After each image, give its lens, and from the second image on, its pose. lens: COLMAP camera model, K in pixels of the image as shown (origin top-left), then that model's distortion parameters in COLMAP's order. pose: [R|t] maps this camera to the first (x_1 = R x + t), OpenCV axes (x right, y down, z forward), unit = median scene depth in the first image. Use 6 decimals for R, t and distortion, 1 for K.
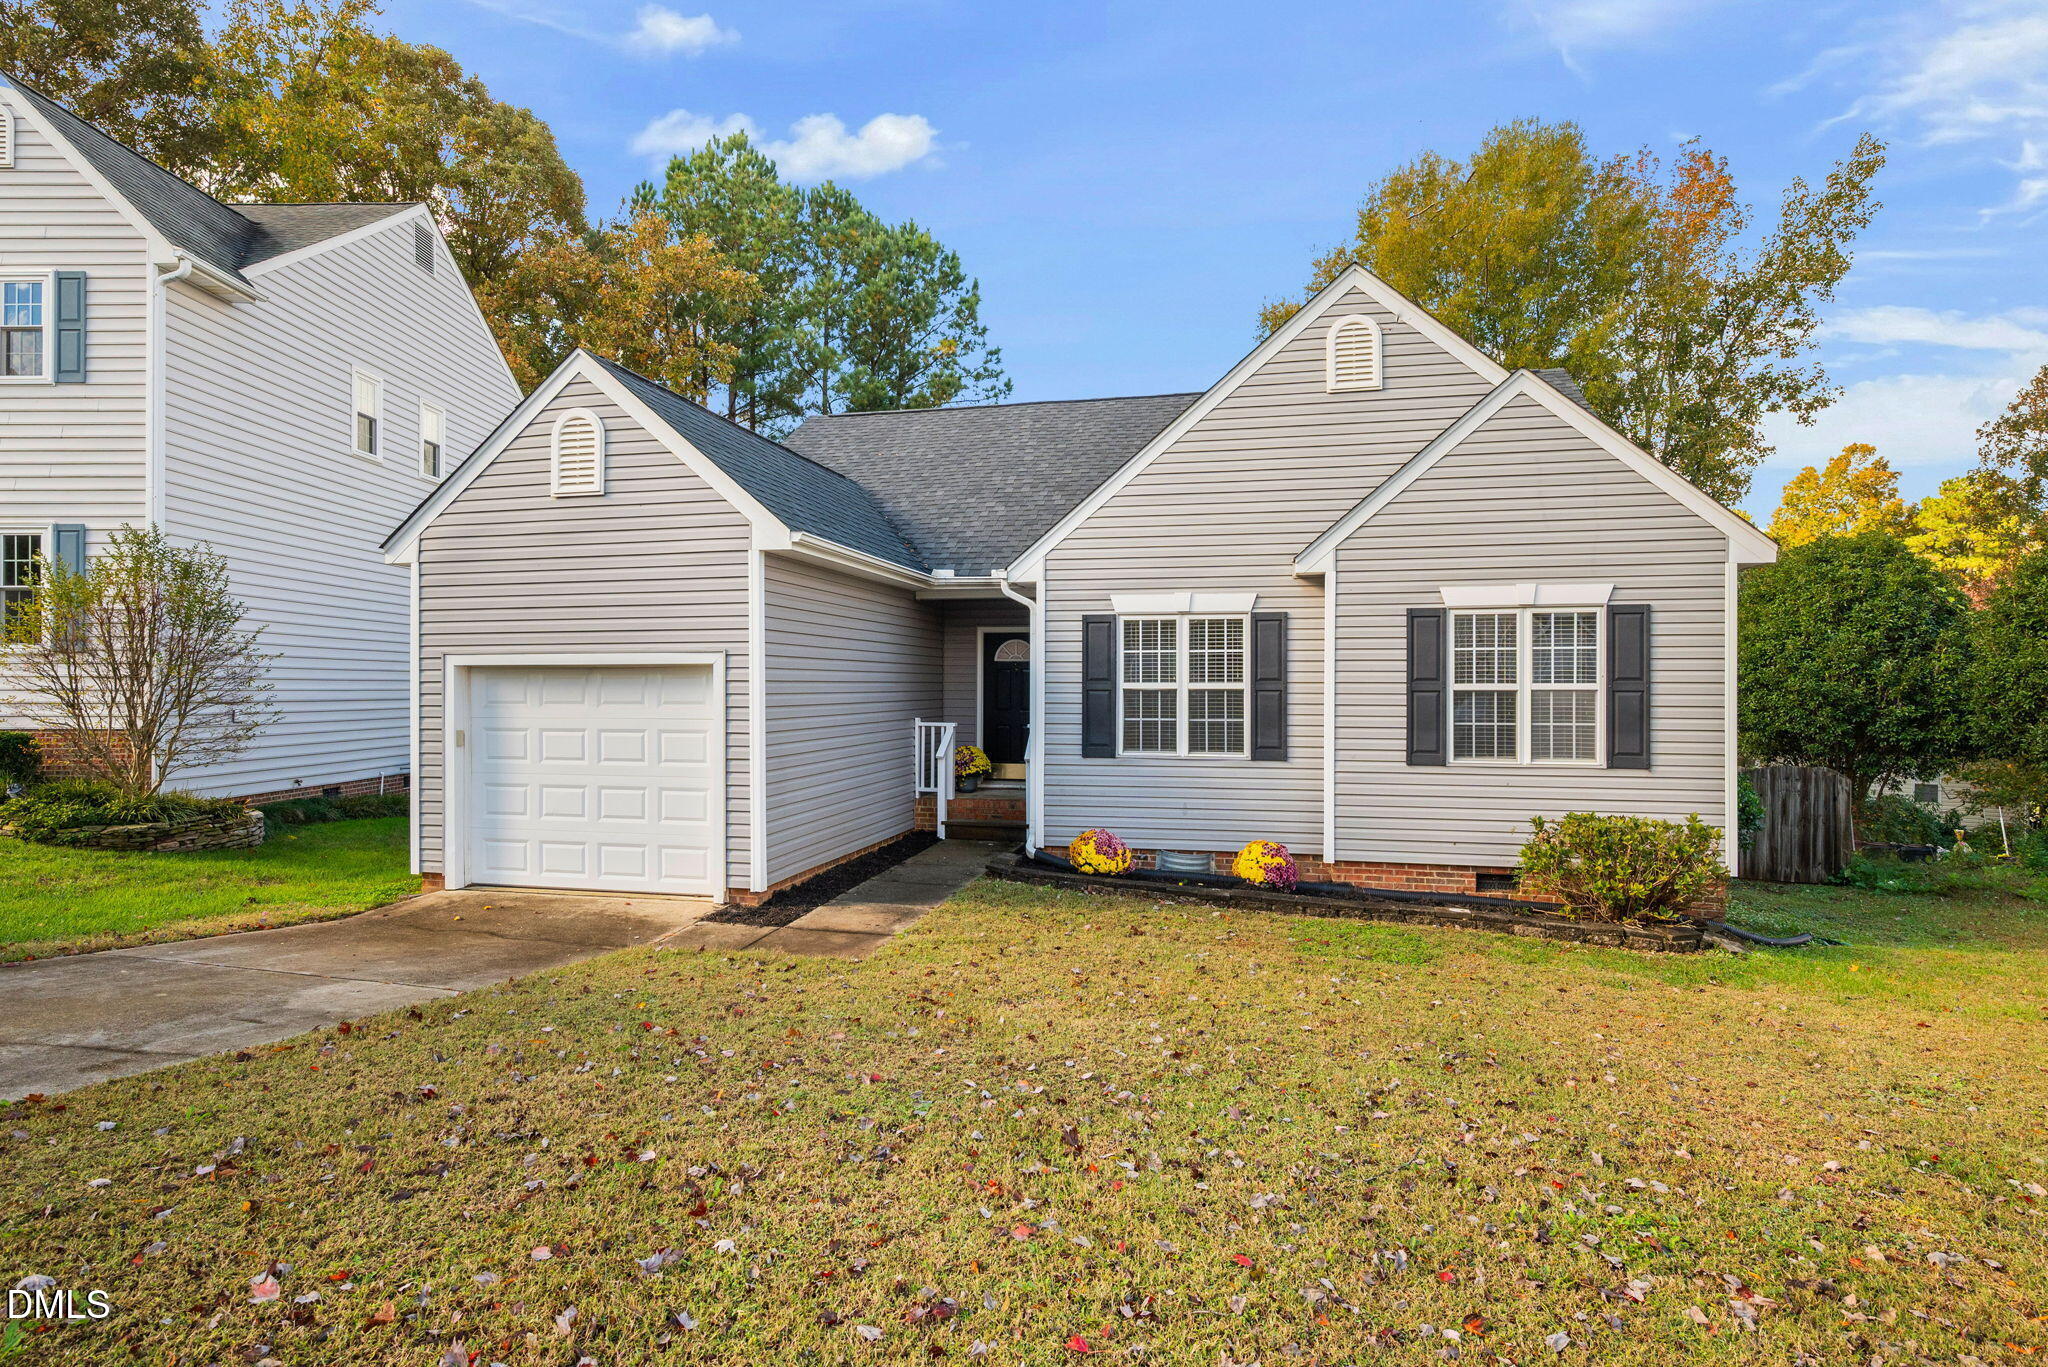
lens RADIAL K [[1297.8, 0, 1024.0], [0, 1297.8, 683.5], [0, 0, 1]] dist [-0.002889, 0.000275]
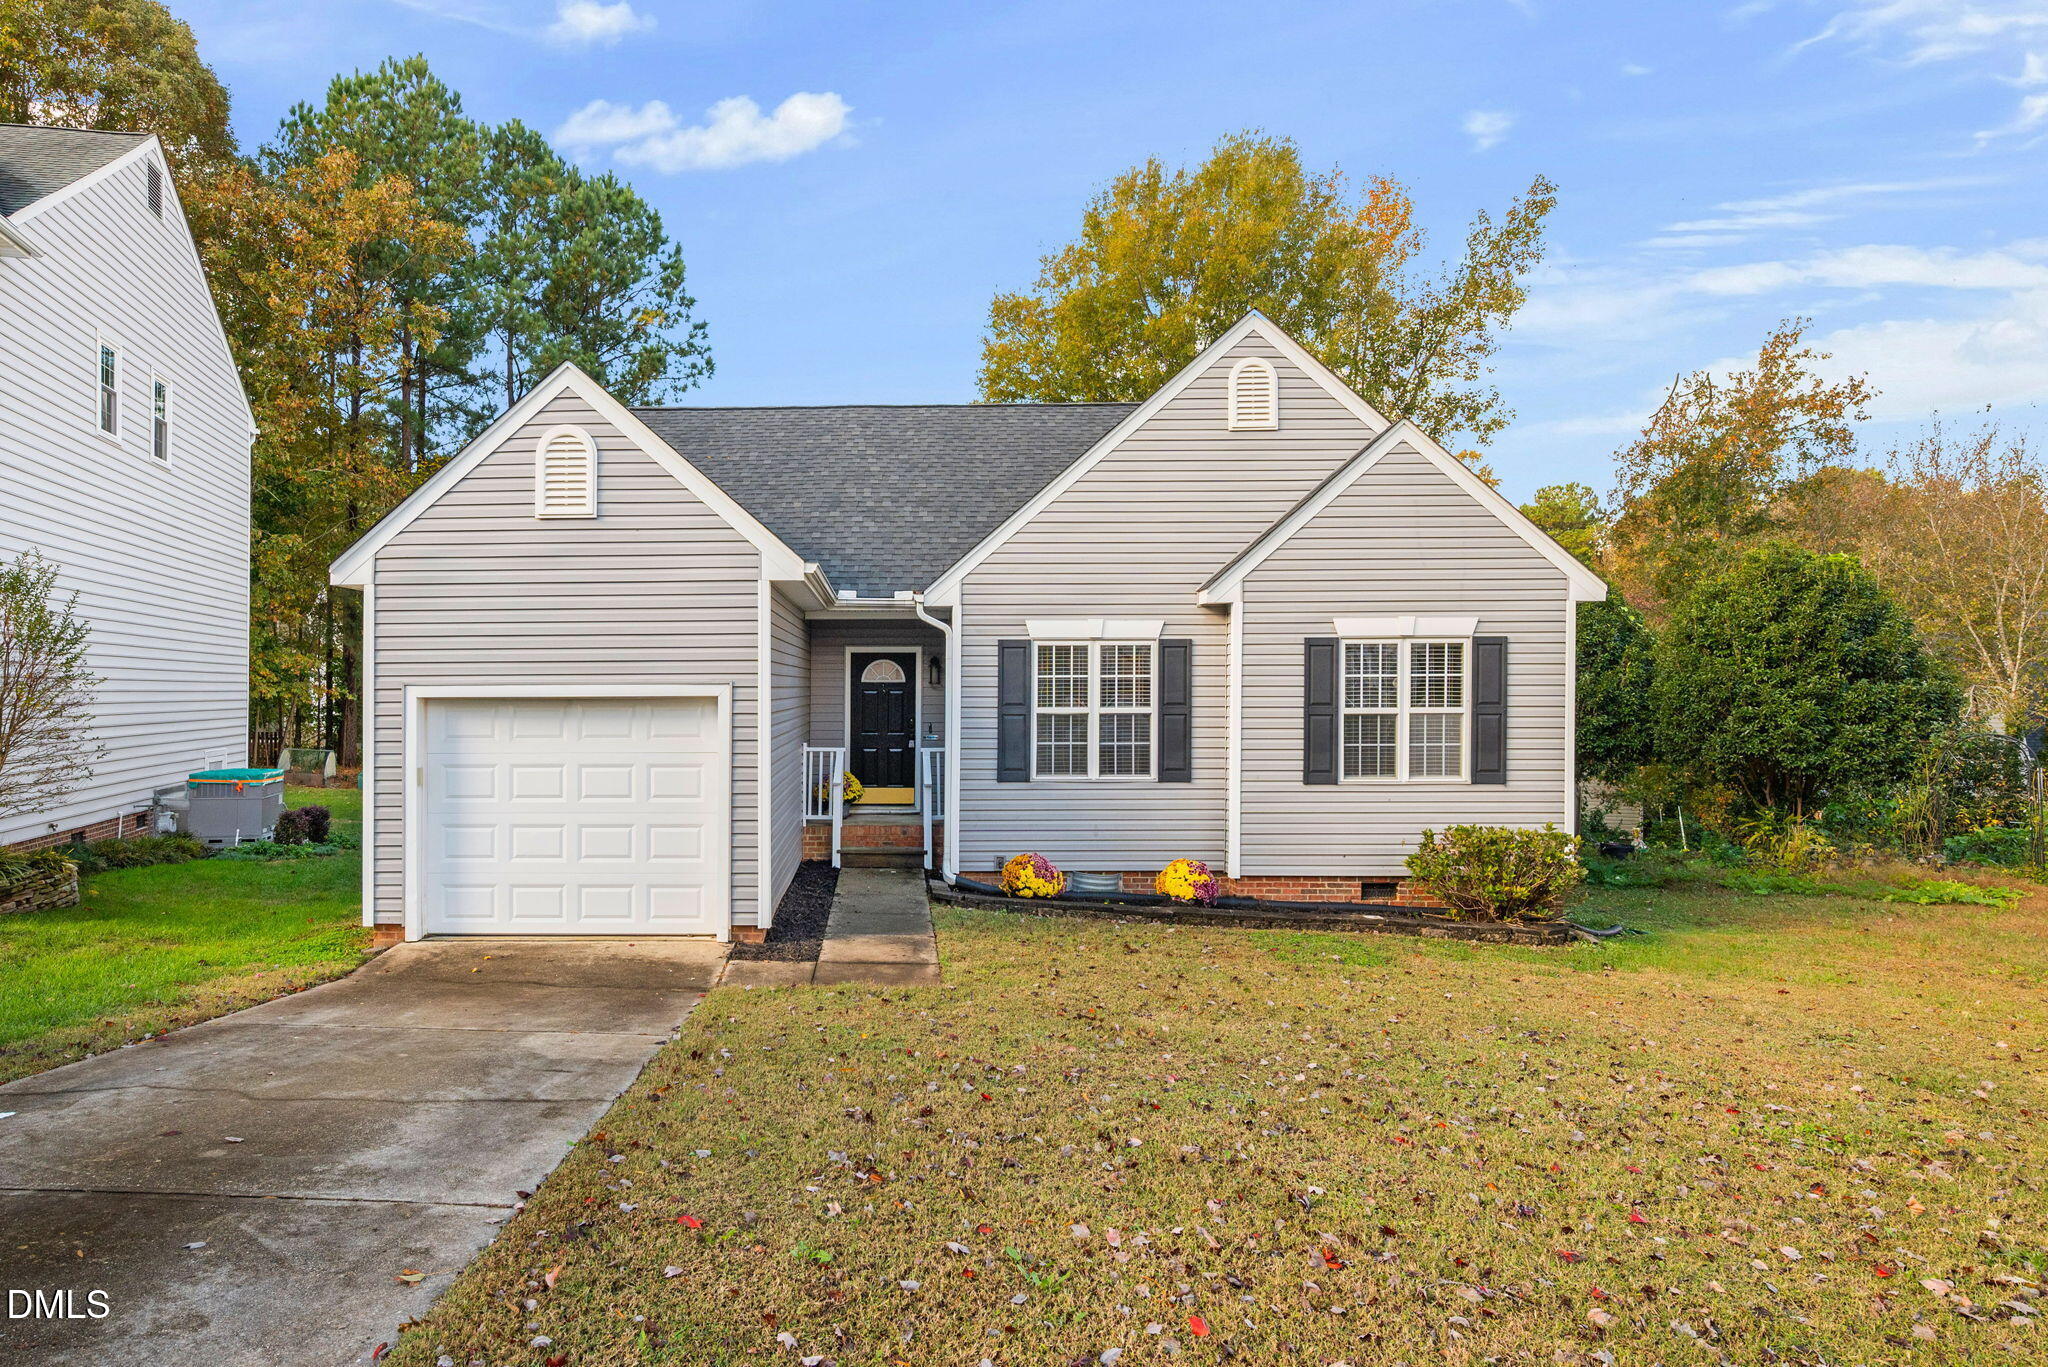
lens RADIAL K [[1441.2, 0, 1024.1], [0, 1441.2, 696.3], [0, 0, 1]] dist [-0.004691, 0.001067]
pose [[0.963127, -0.002055, 0.269038, -0.237886], [0.000117, 0.999974, 0.007221, -0.017461], [-0.269045, -0.006923, 0.963103, -0.077675]]
